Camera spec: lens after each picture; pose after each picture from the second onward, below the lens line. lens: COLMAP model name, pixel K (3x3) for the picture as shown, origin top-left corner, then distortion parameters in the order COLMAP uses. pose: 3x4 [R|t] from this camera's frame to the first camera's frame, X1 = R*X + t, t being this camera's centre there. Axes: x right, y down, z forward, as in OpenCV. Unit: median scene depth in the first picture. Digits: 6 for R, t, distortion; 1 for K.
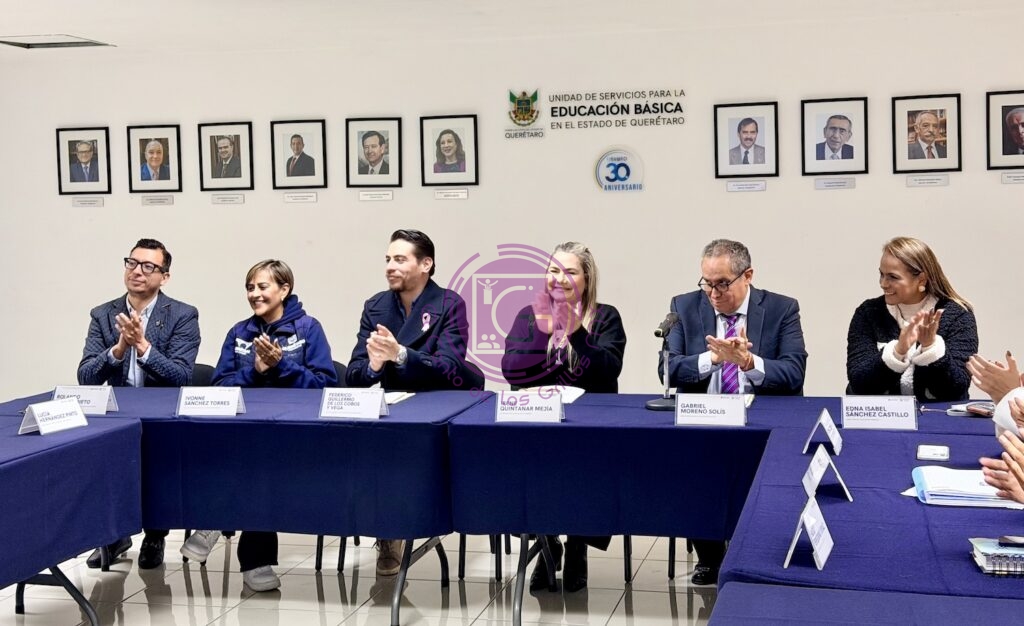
lens RADIAL K [[1448.9, 0, 516.0], [0, 1448.9, 274.5], [0, 0, 1]] dist [0.102648, 0.000000]
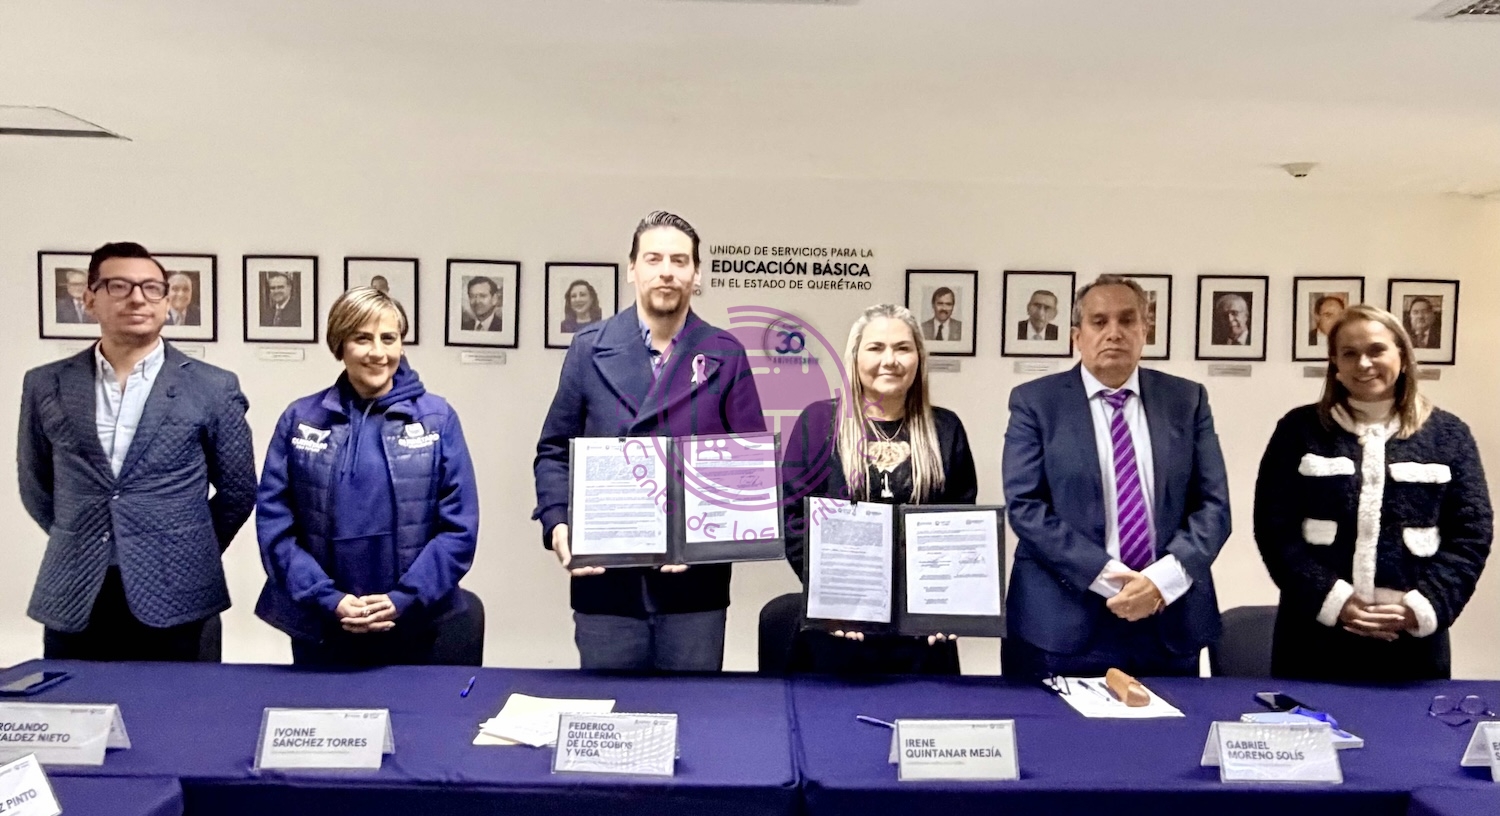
lens RADIAL K [[1082.1, 0, 761.5], [0, 1082.1, 434.3], [0, 0, 1]] dist [-0.003306, 0.007907]
pose [[0.962364, 0.025563, 0.270558, -0.118048], [-0.027144, 0.999629, 0.002102, -0.018798], [-0.270404, -0.009367, 0.962701, 0.413138]]
